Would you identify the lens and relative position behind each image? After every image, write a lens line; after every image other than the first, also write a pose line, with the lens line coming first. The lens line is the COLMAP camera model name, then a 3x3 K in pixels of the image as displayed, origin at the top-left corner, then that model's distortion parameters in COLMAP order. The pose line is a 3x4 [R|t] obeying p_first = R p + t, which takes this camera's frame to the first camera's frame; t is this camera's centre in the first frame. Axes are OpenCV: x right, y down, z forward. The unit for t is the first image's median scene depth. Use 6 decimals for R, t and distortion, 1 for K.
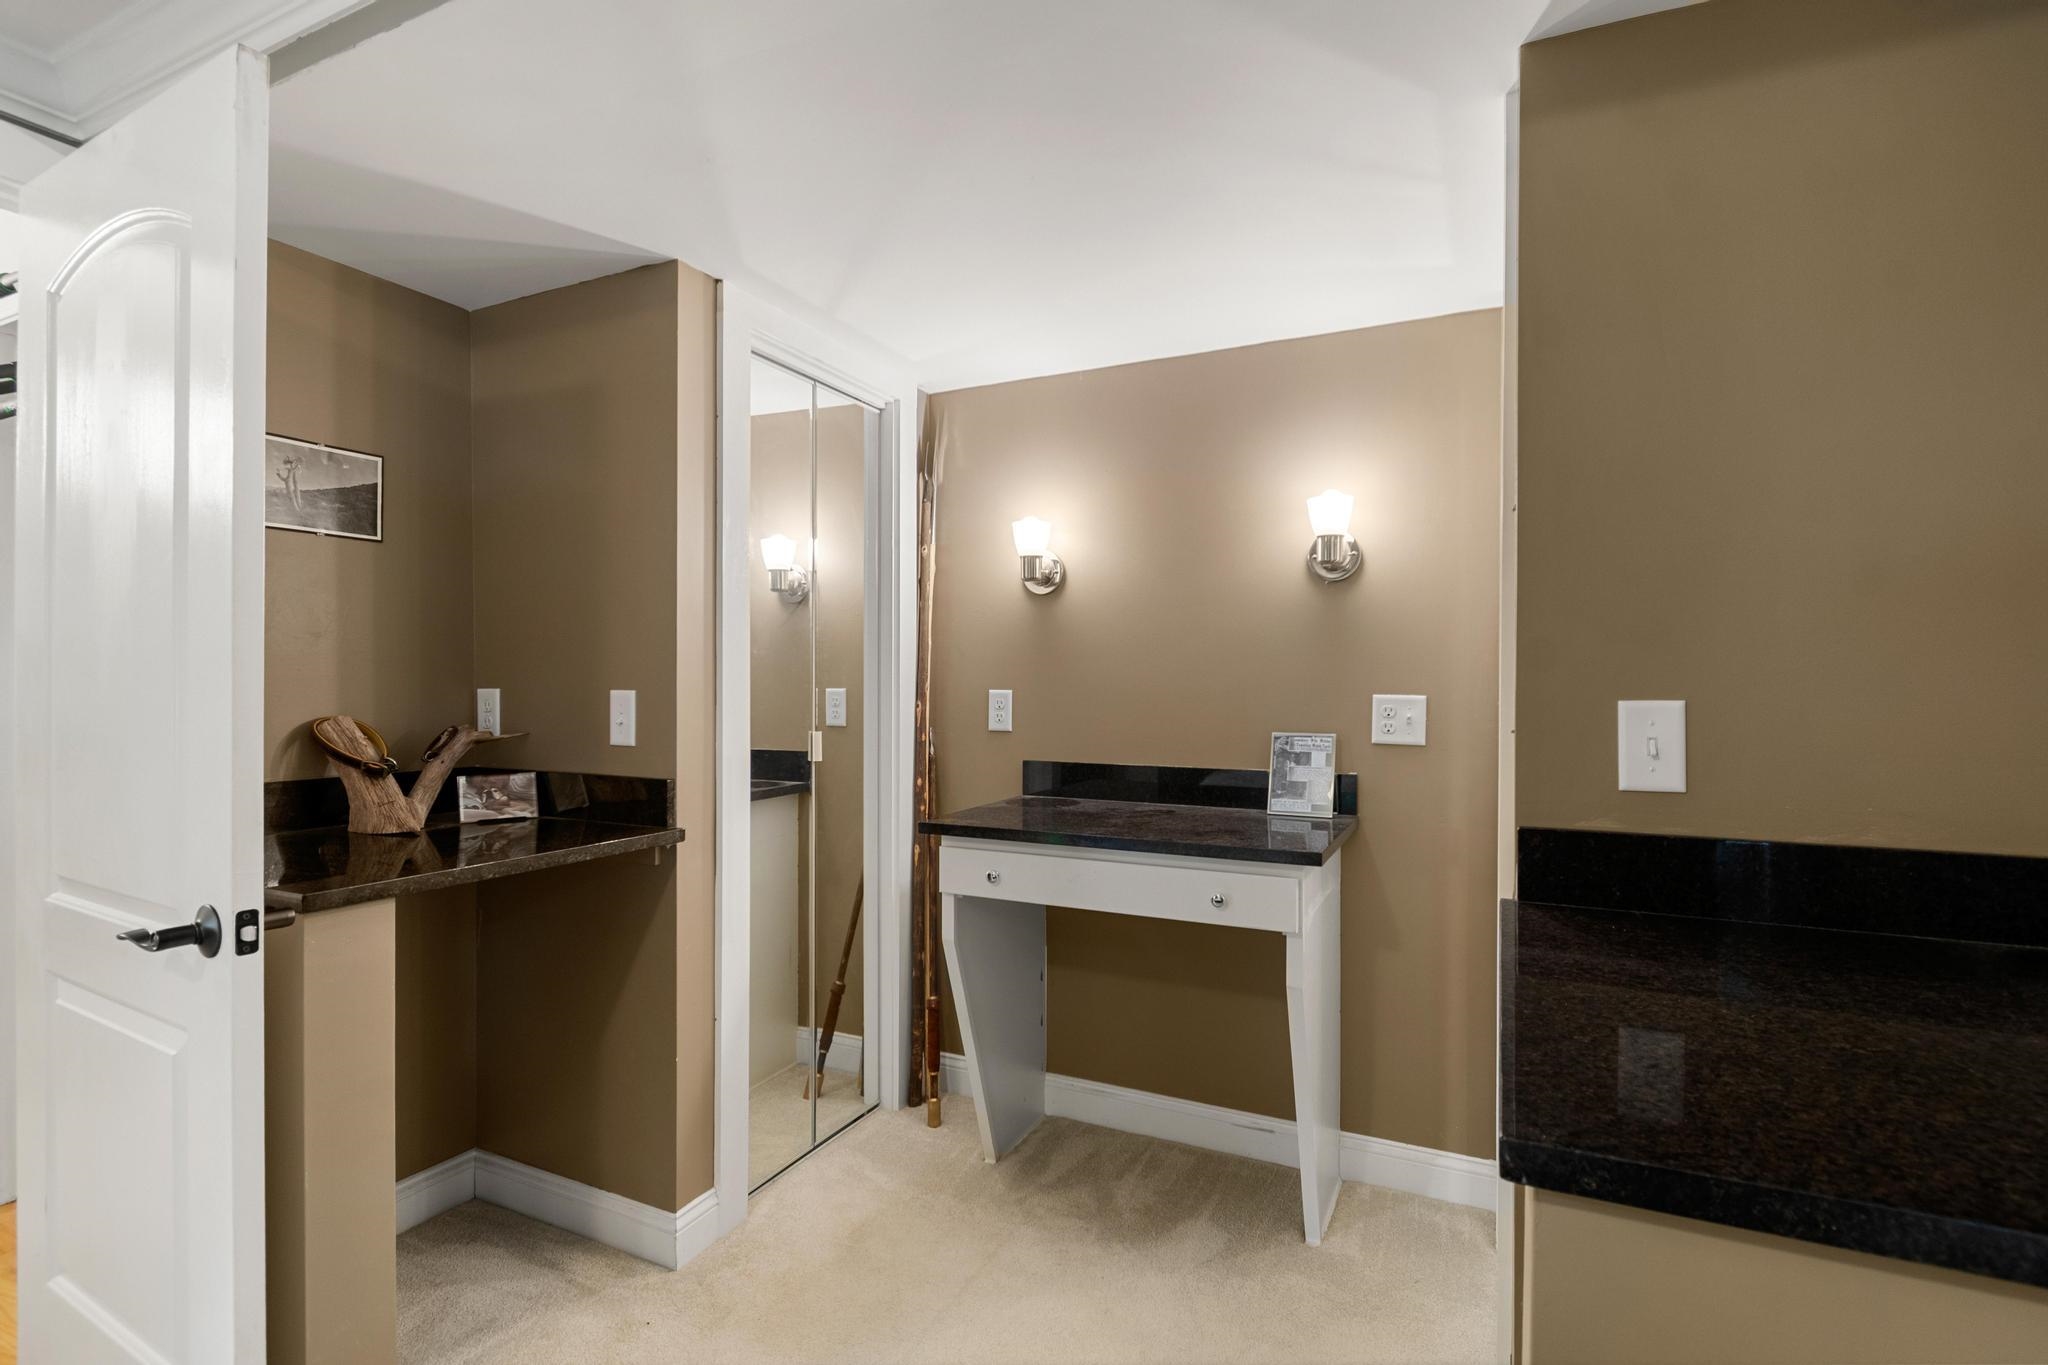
lens RADIAL K [[971.9, 0, 1034.3], [0, 971.9, 687.9], [0, 0, 1]] dist [0.002275, -0.001415]
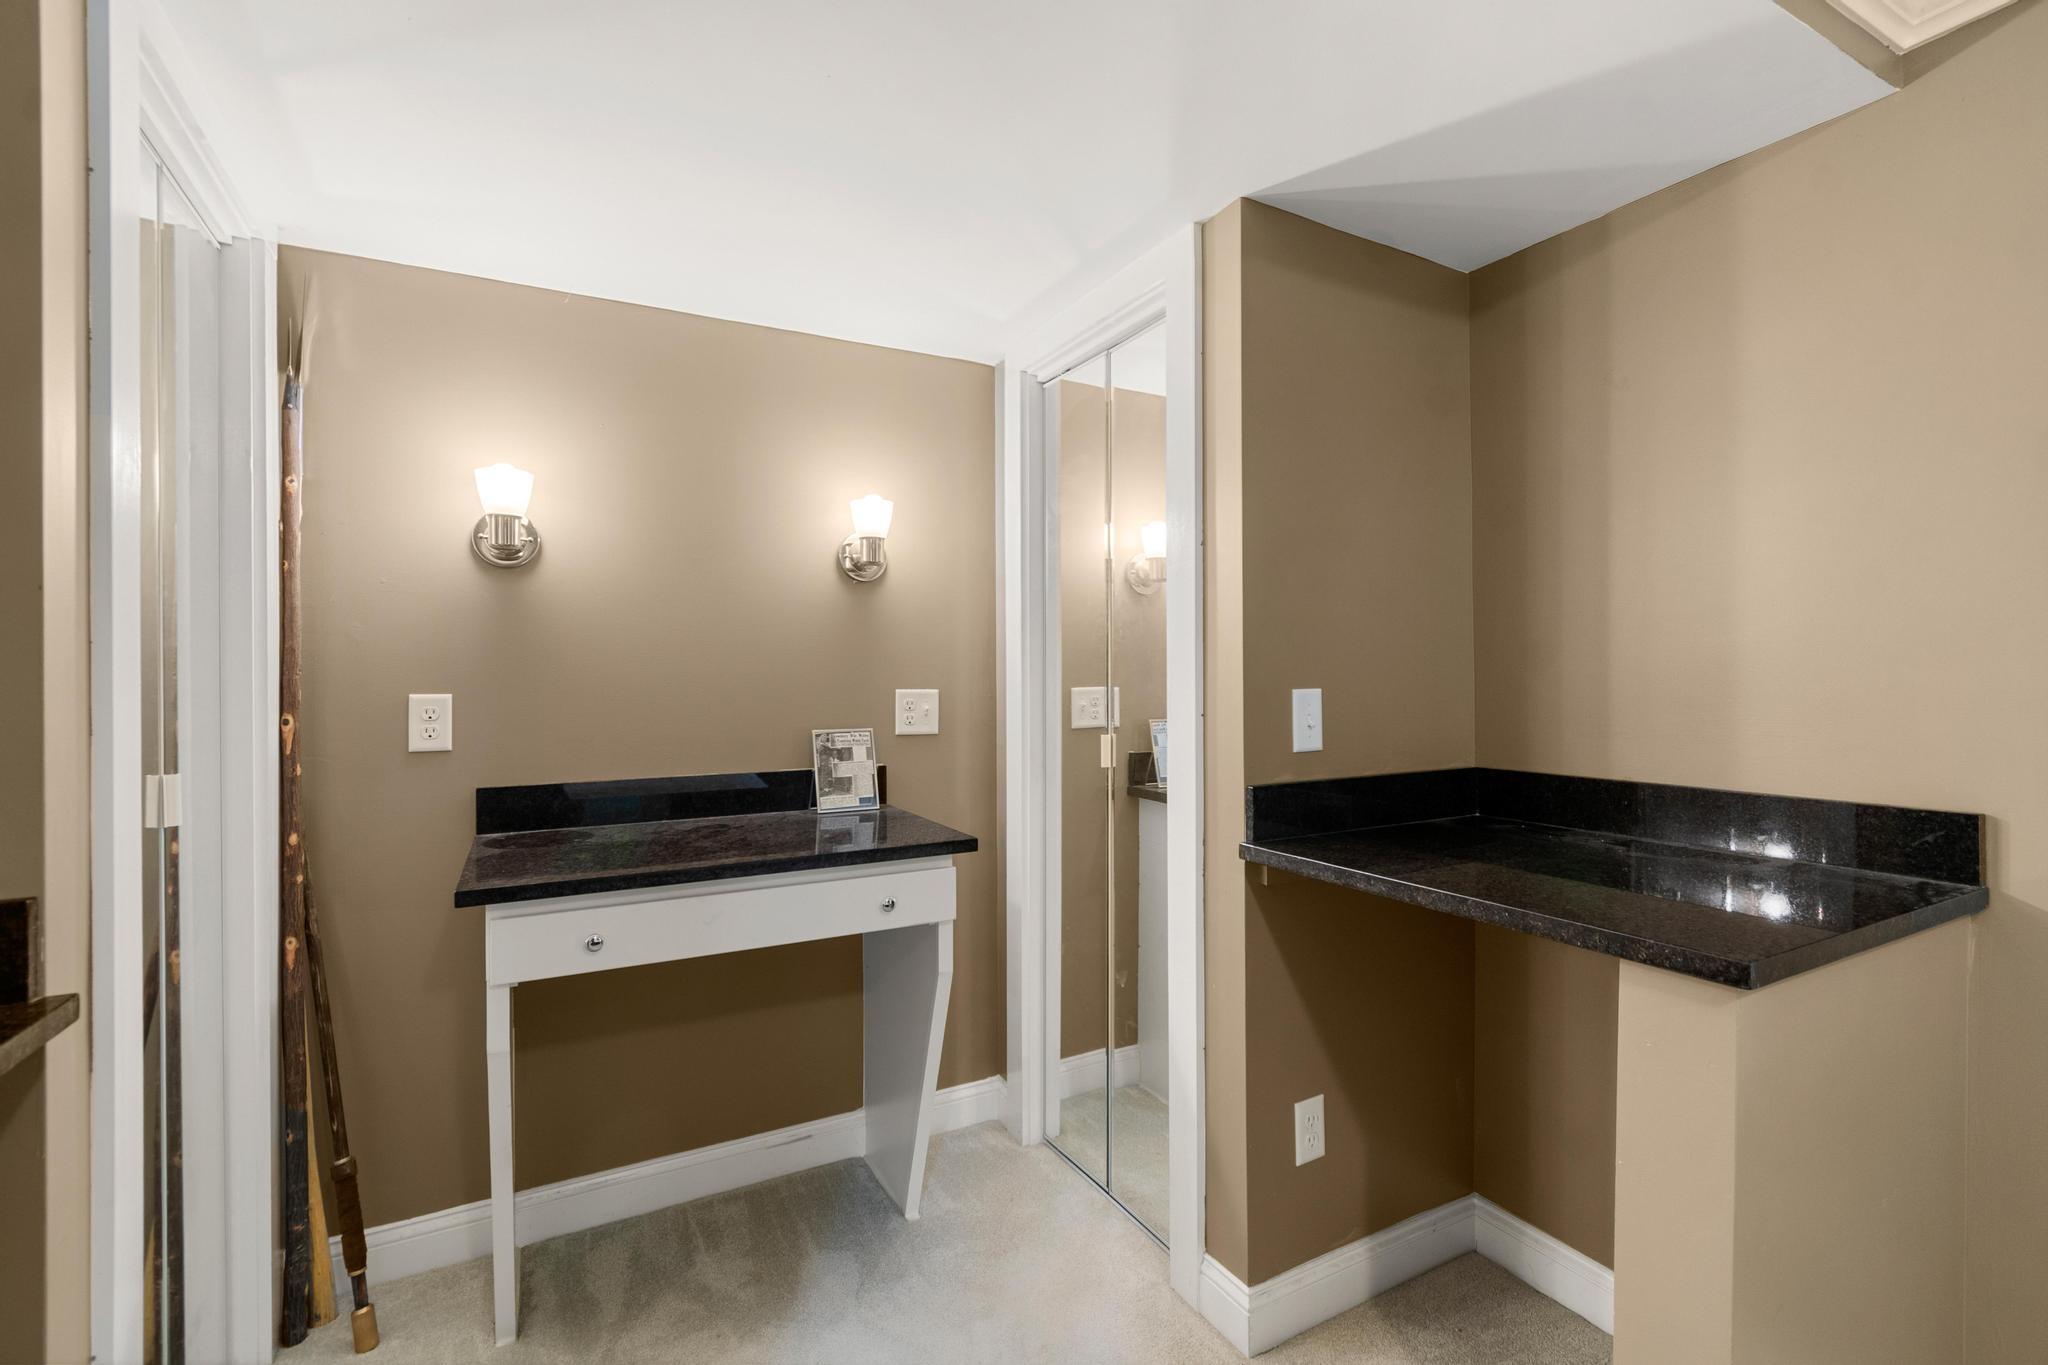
lens RADIAL K [[914.8, 0, 1031.1], [0, 914.8, 670.3], [0, 0, 1]] dist [0.003605, -0.001644]
pose [[0.579856, -0.005703, 0.814699, -0.387841], [0.010527, 0.999944, -0.000493, -0.012174], [-0.814651, 0.008863, 0.579884, 0.286111]]
